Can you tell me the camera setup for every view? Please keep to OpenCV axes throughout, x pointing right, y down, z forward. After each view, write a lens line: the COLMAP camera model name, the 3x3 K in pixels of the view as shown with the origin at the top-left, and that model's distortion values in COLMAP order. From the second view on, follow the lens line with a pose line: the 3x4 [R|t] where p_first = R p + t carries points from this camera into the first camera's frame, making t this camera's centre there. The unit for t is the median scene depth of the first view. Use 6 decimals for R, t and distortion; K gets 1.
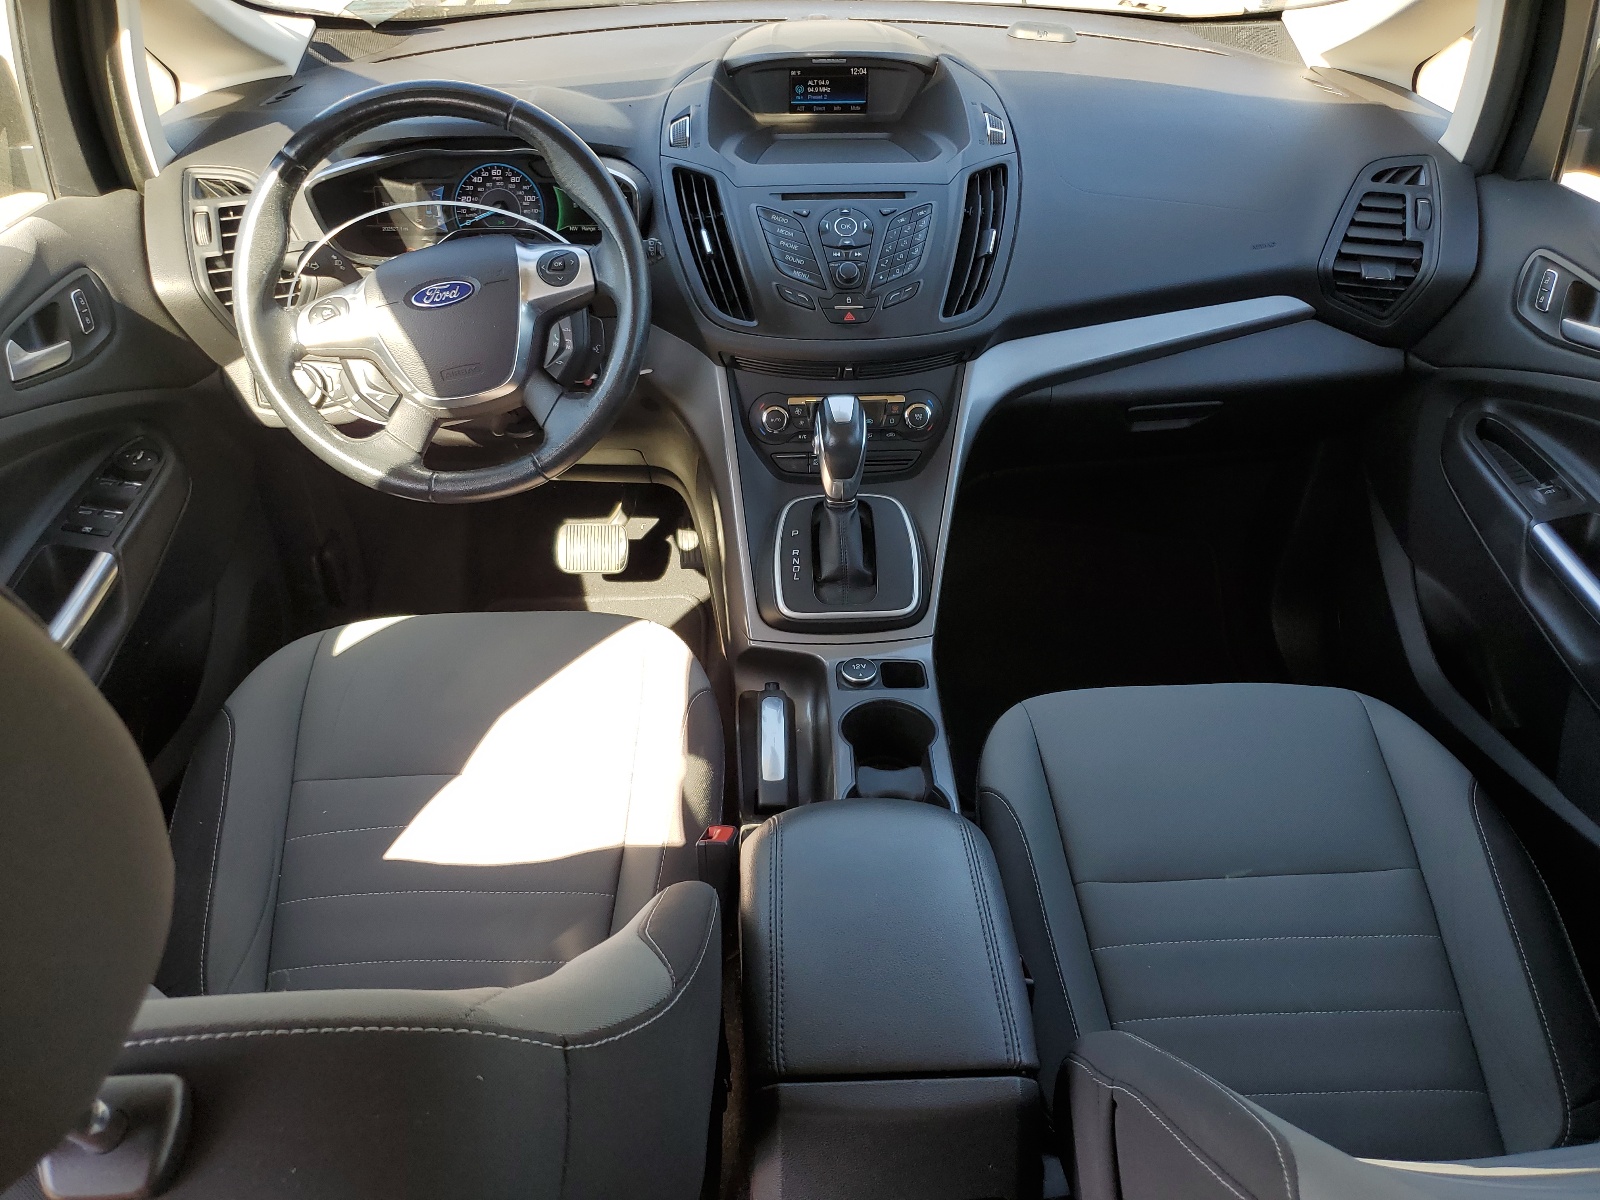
lens RADIAL K [[1211.9, 0, 800.2], [0, 1211.9, 600.1], [0, 0, 1]] dist [0.002335, 0.000319]
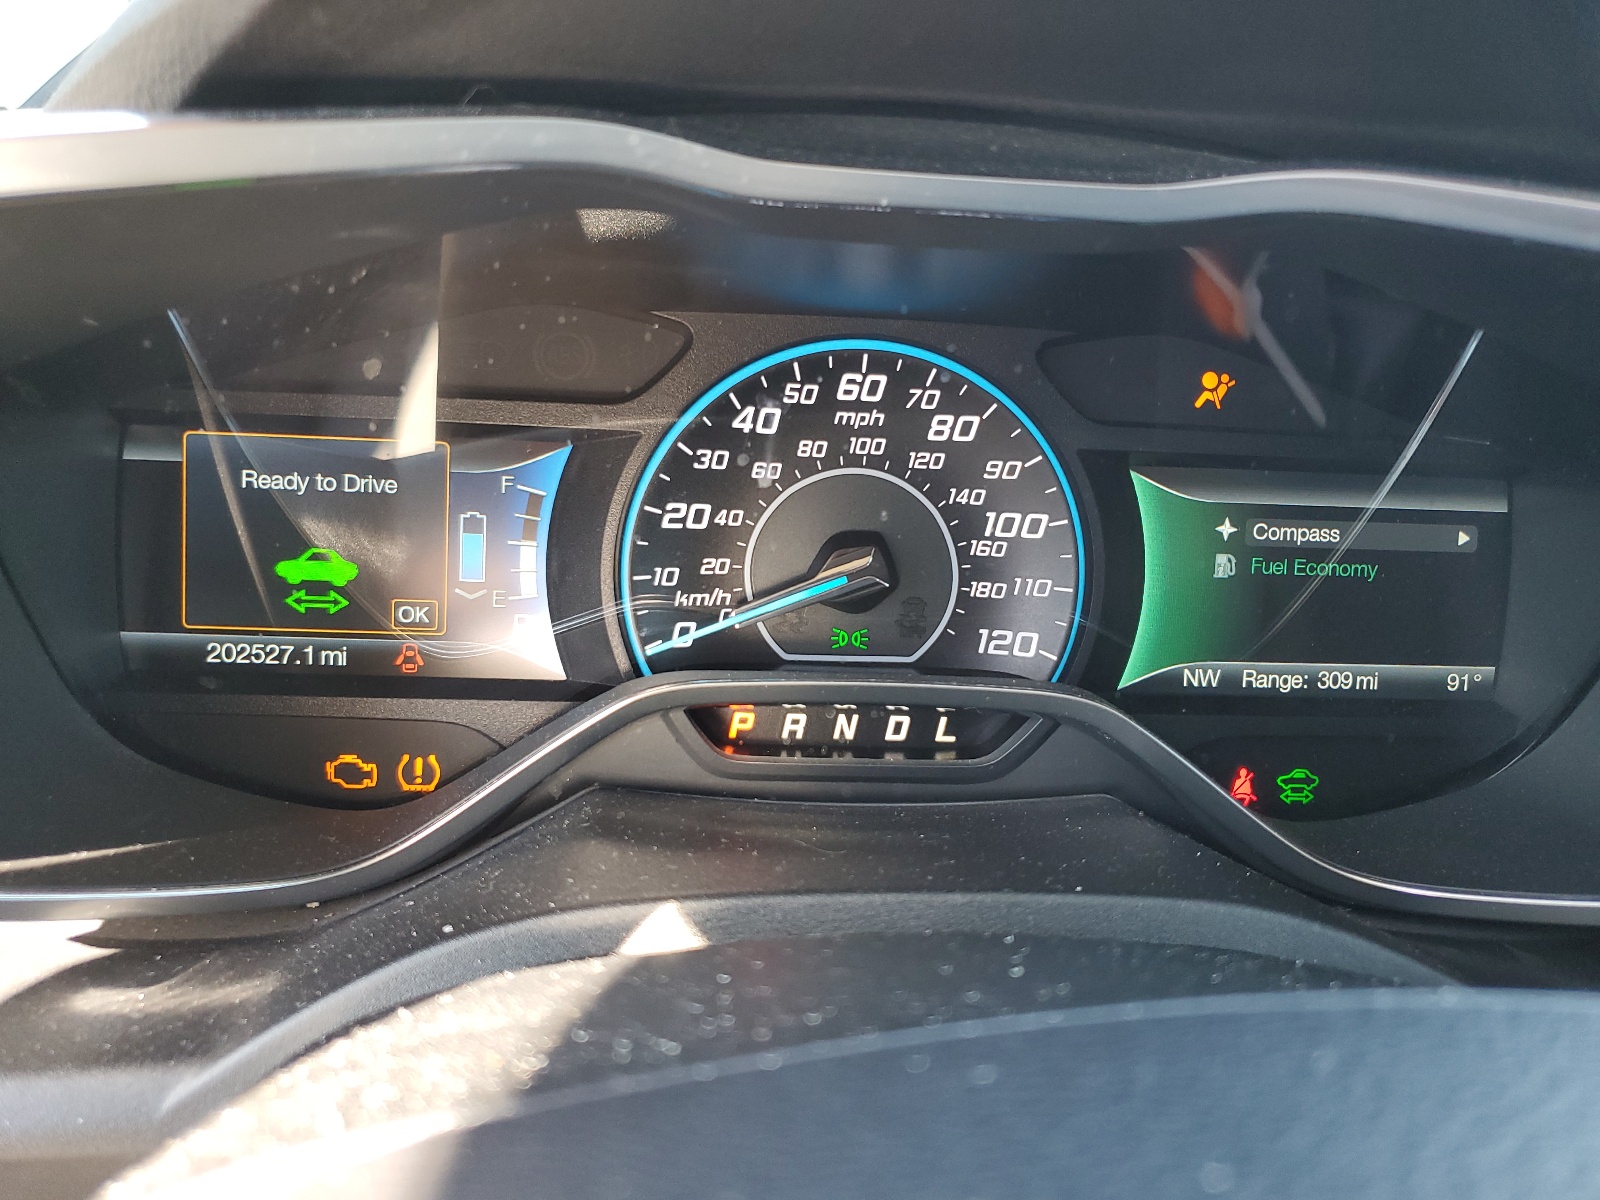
lens RADIAL K [[1211.9, 0, 799.7], [0, 1211.9, 599.9], [0, 0, 1]] dist [0.002335, 0.000319]
pose [[0.996757, 0.031694, 0.073962, -0.272673], [-0.007537, 0.951897, -0.306326, -0.262382], [-0.080113, 0.304775, 0.949049, 0.828964]]
